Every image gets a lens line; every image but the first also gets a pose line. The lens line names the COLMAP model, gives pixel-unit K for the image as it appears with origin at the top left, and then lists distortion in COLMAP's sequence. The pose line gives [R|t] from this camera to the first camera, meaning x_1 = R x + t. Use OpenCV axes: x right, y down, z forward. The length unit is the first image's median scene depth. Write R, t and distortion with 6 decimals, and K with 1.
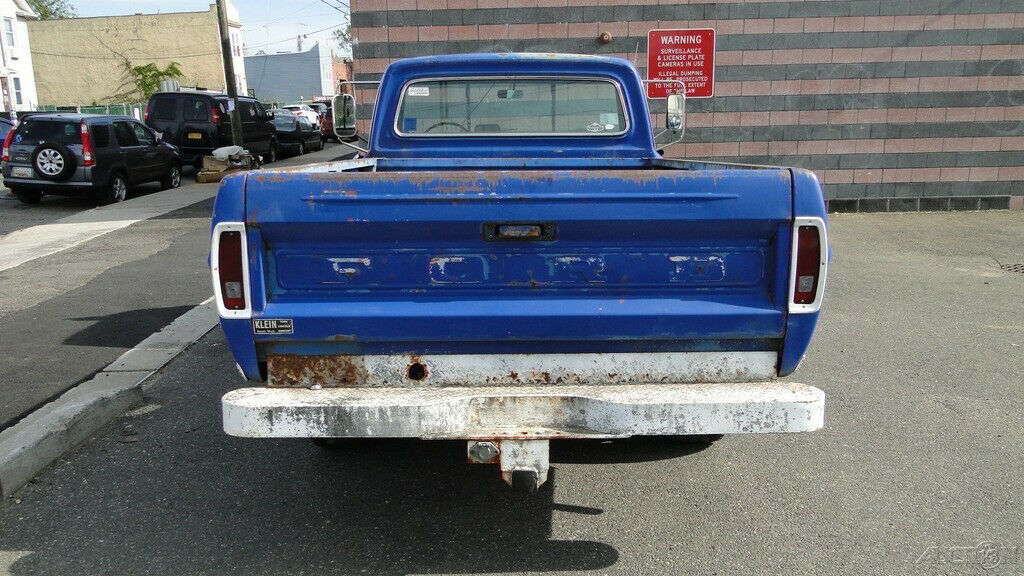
lens RADIAL K [[846.4, 0, 510.6], [0, 846.4, 297.3], [0, 0, 1]] dist [-0.005399, -0.001893]
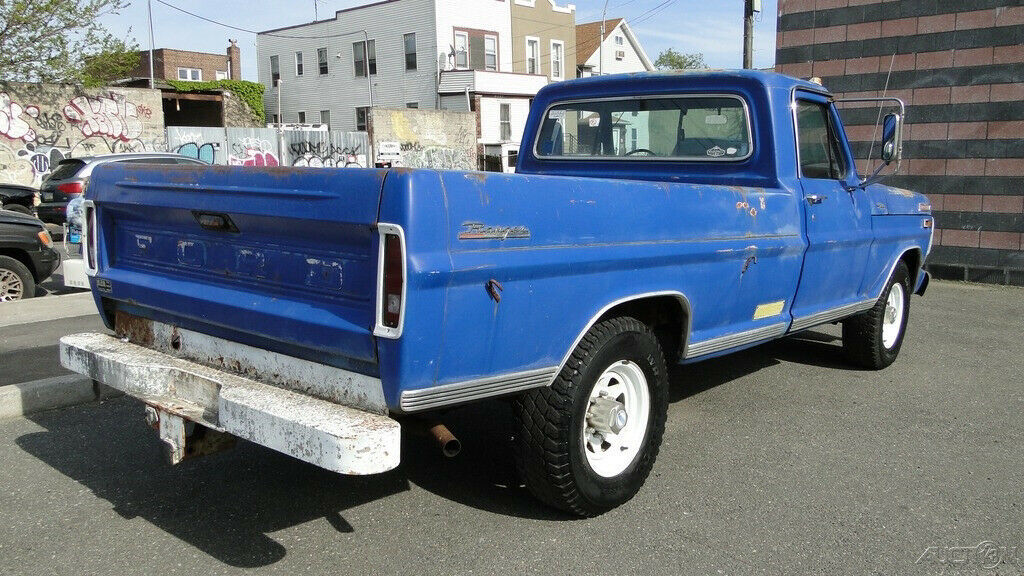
lens RADIAL K [[846.4, 0, 509.8], [0, 846.4, 297.6], [0, 0, 1]] dist [-0.005399, -0.001893]
pose [[0.758403, 0.118195, -0.640980, 0.232636], [-0.155569, 0.987823, -0.001917, -0.009169], [0.632948, 0.101170, 0.767555, 0.101628]]
